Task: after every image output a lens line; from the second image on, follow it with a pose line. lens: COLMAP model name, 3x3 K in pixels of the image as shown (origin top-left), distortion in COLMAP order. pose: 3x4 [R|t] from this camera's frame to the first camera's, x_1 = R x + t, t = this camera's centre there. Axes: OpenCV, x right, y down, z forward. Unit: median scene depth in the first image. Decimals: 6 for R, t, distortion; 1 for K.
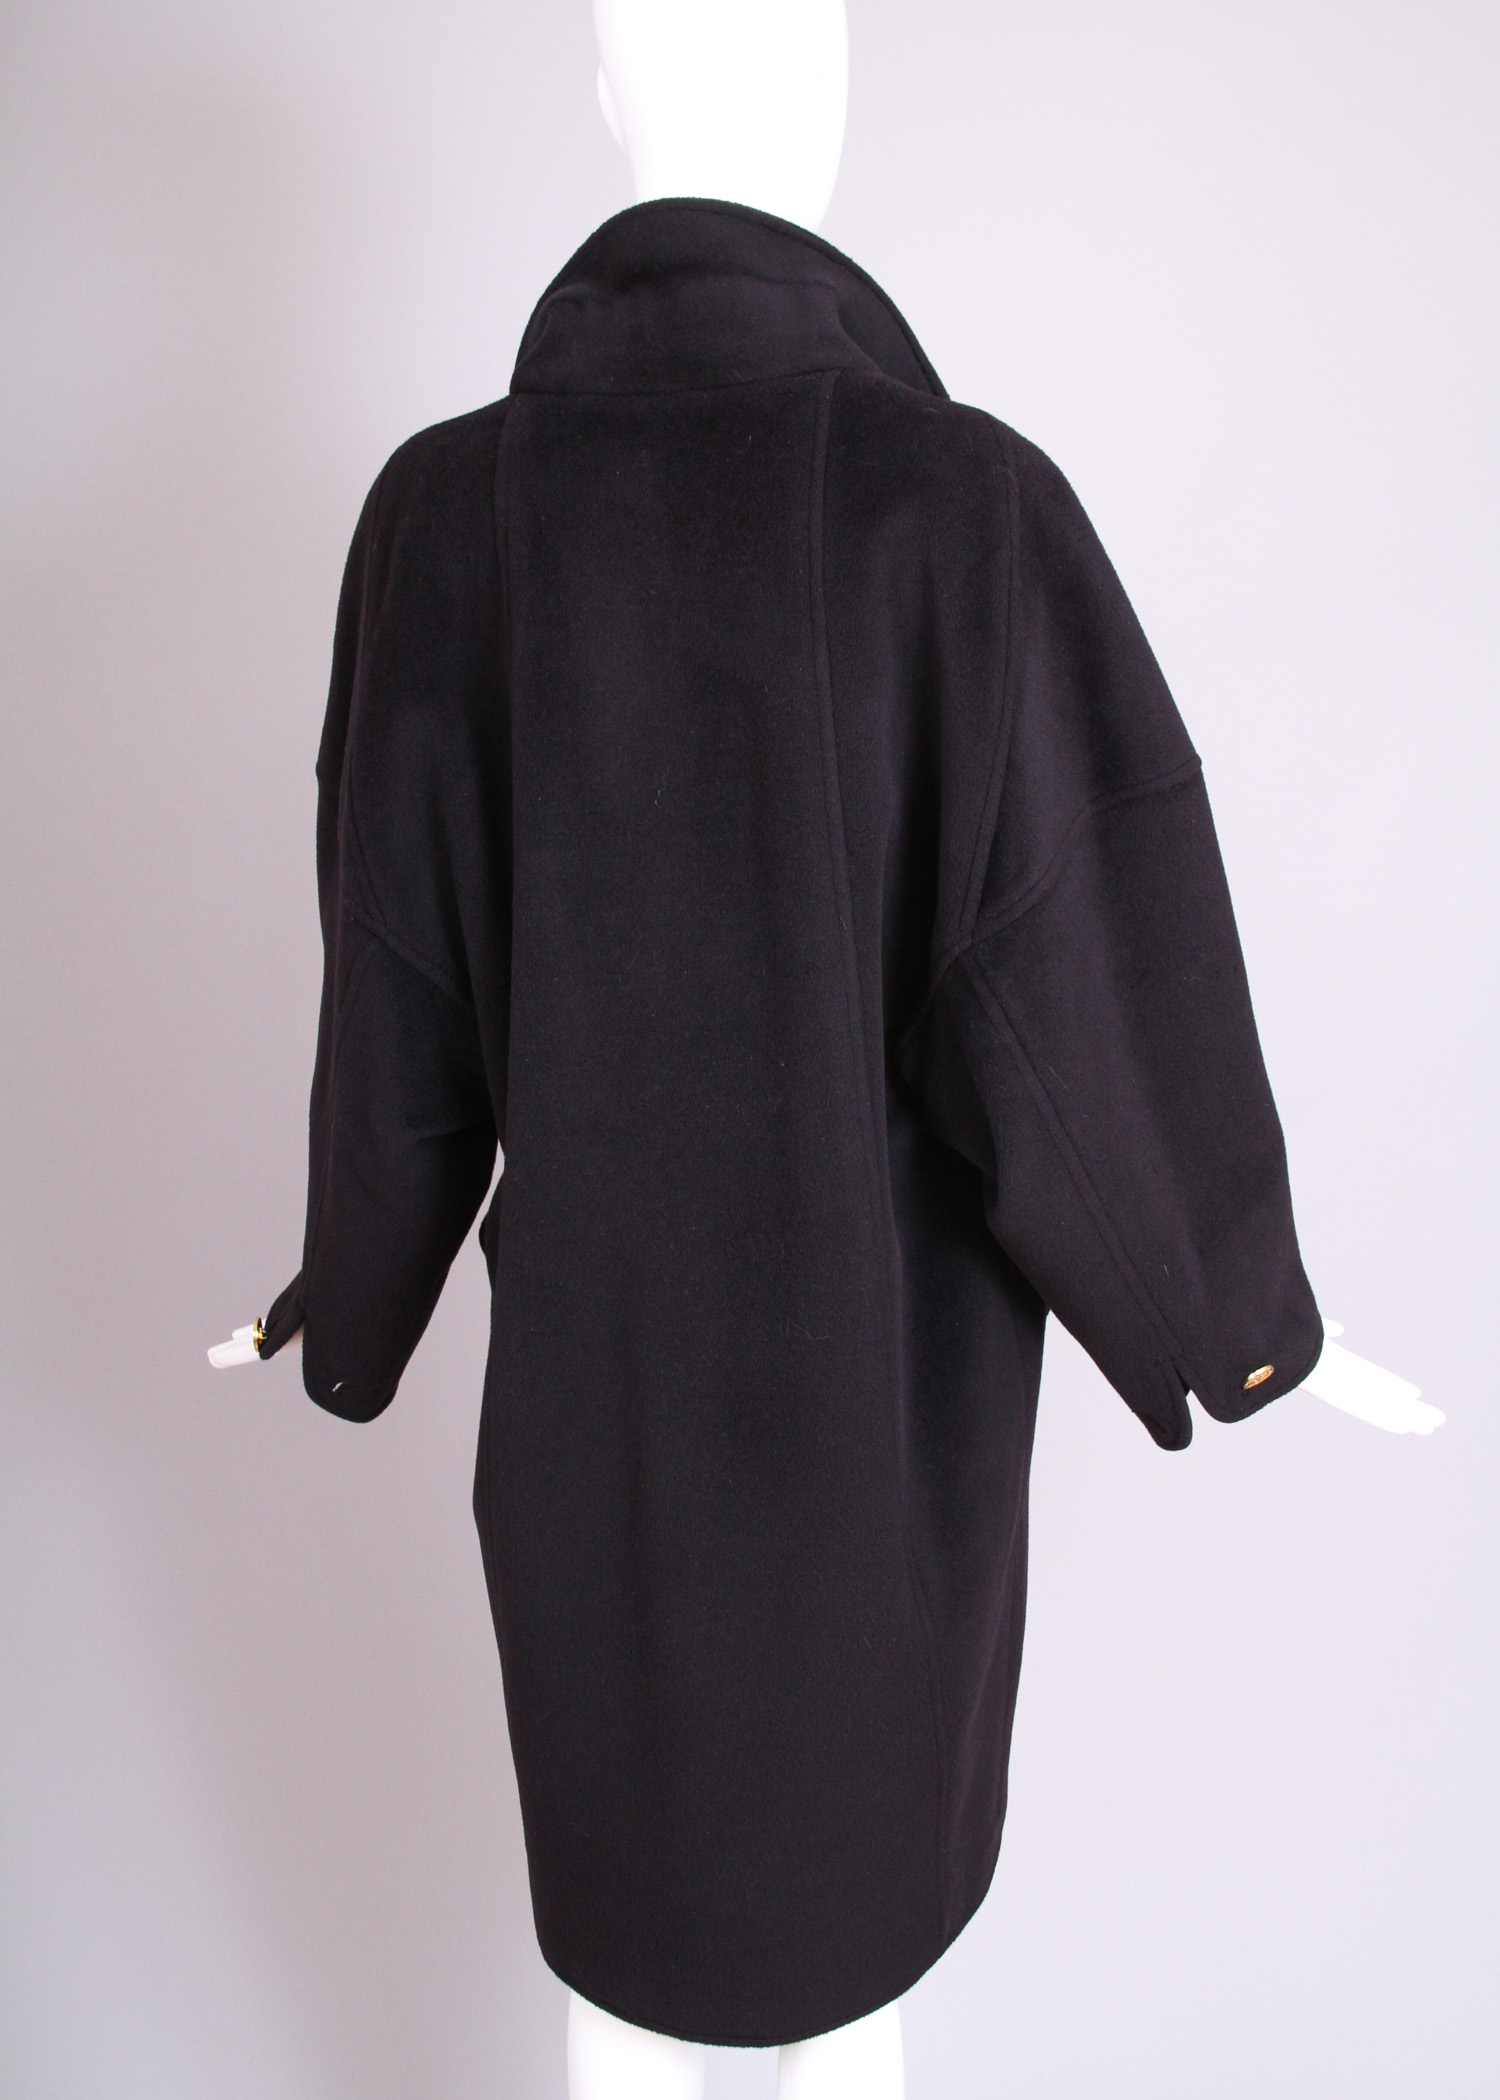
lens RADIAL K [[2476.3, 0, 749.9], [0, 2476.3, 1050.0], [0, 0, 1]] dist [-0.022528, 0.000000]
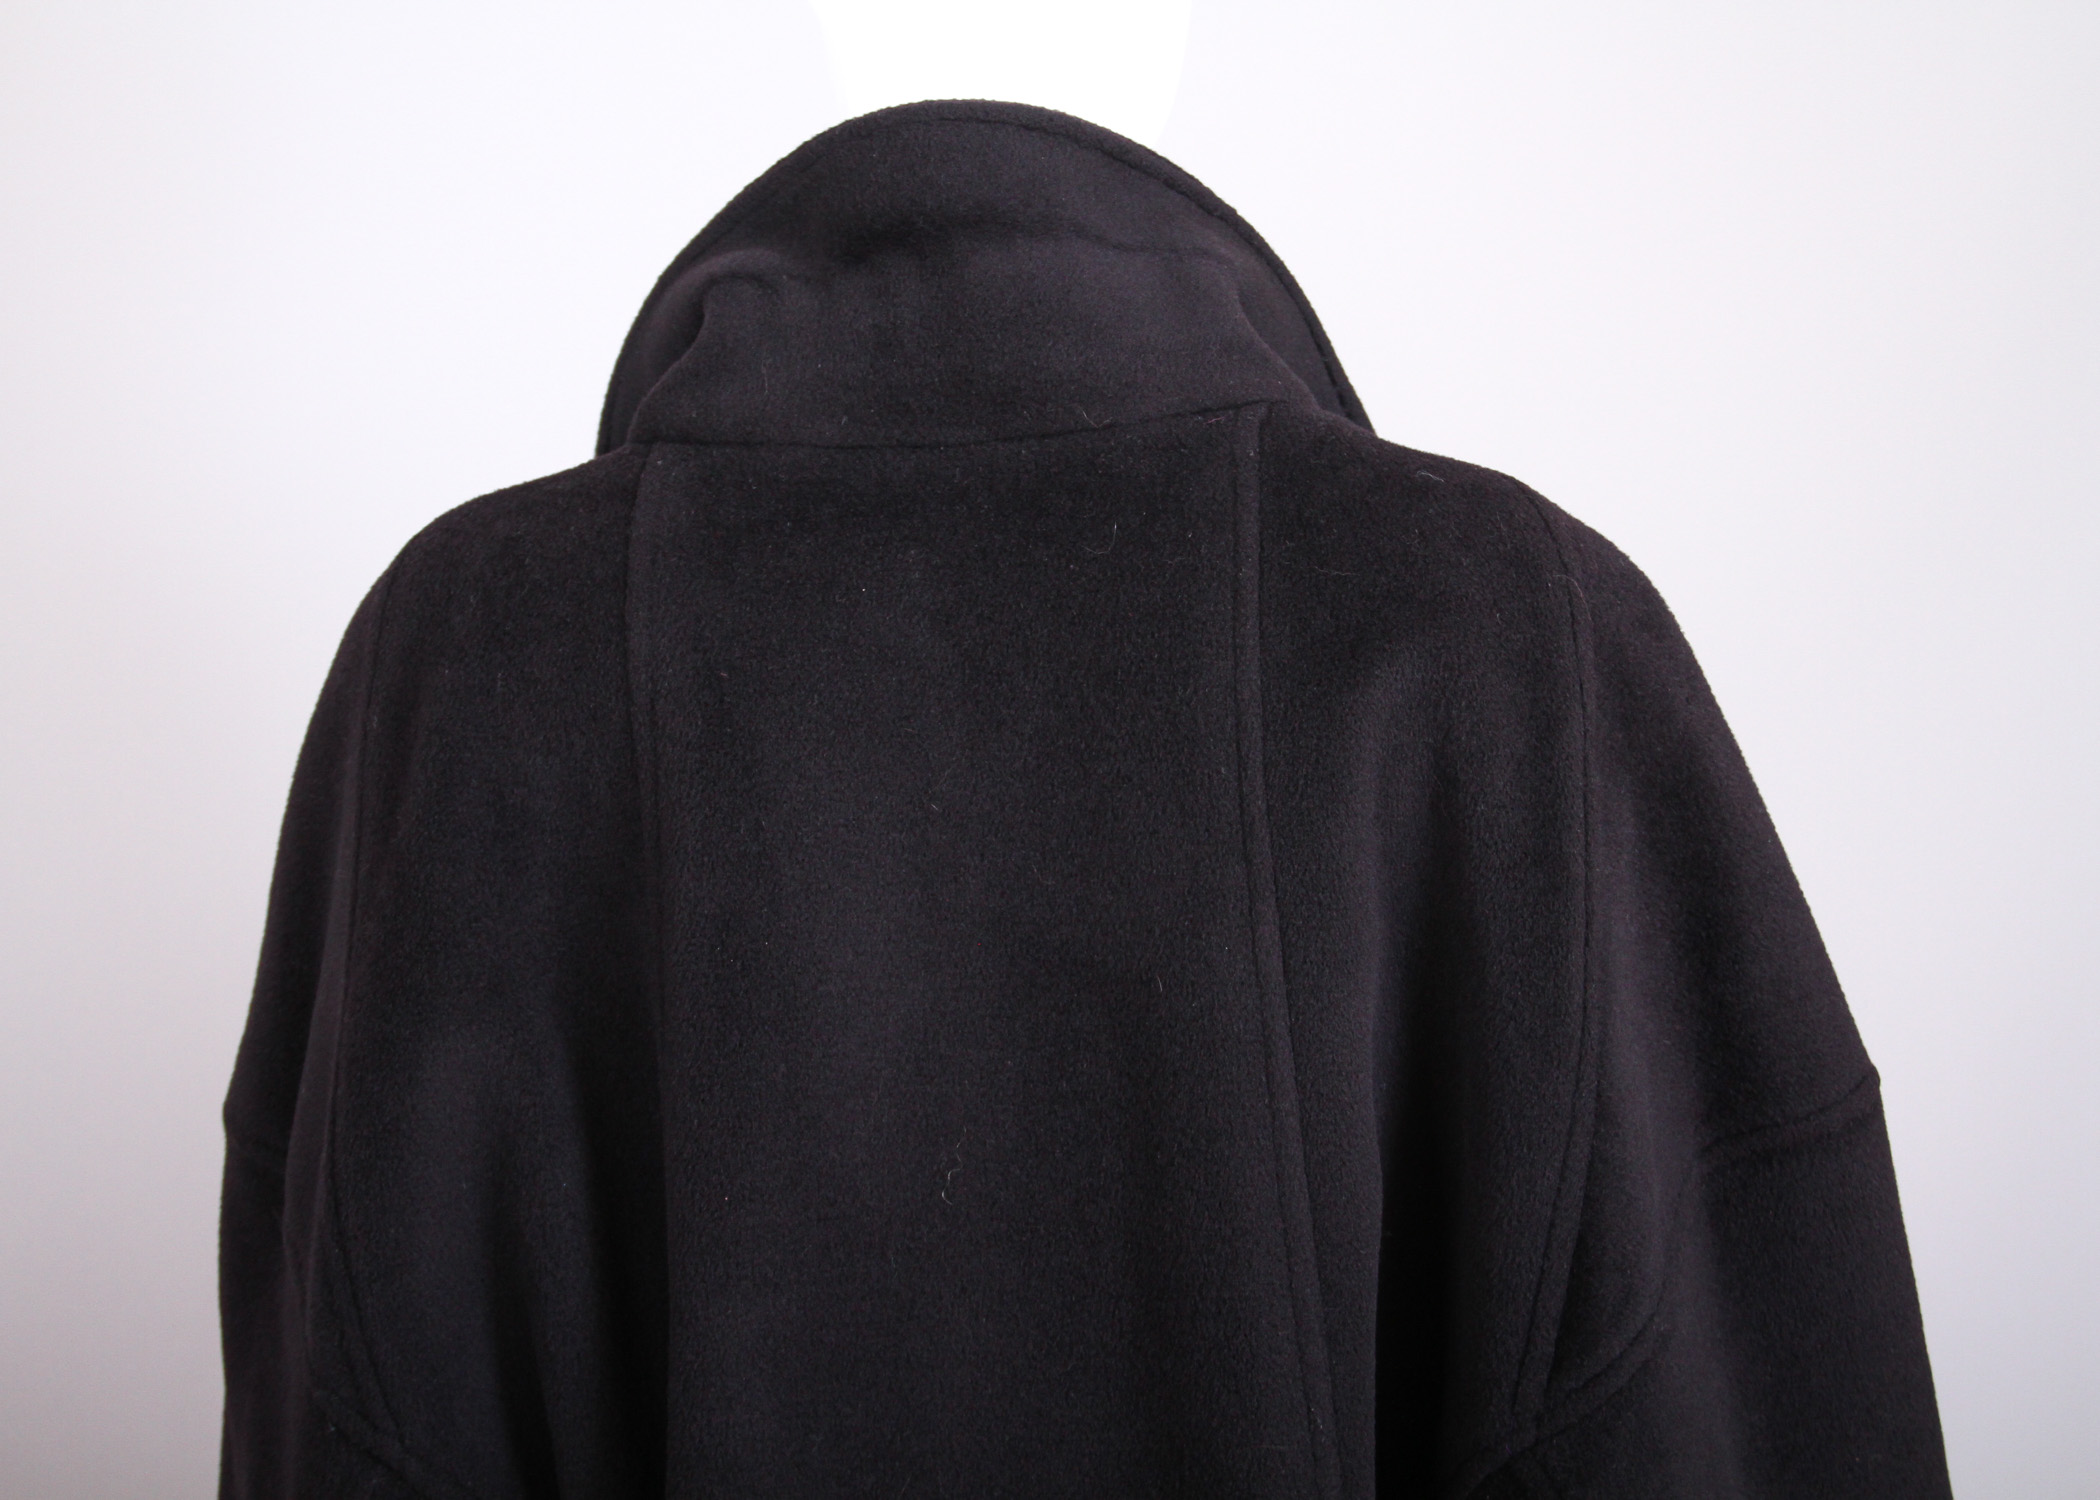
lens RADIAL K [[3337.4, 0, 1049.6], [0, 3337.4, 750.9], [0, 0, 1]] dist [0.084871, 0.000000]
pose [[0.984925, -0.018505, 0.171990, -0.139684], [0.042664, 0.989533, -0.137857, -0.095866], [-0.167639, 0.143116, 0.975405, 0.284259]]
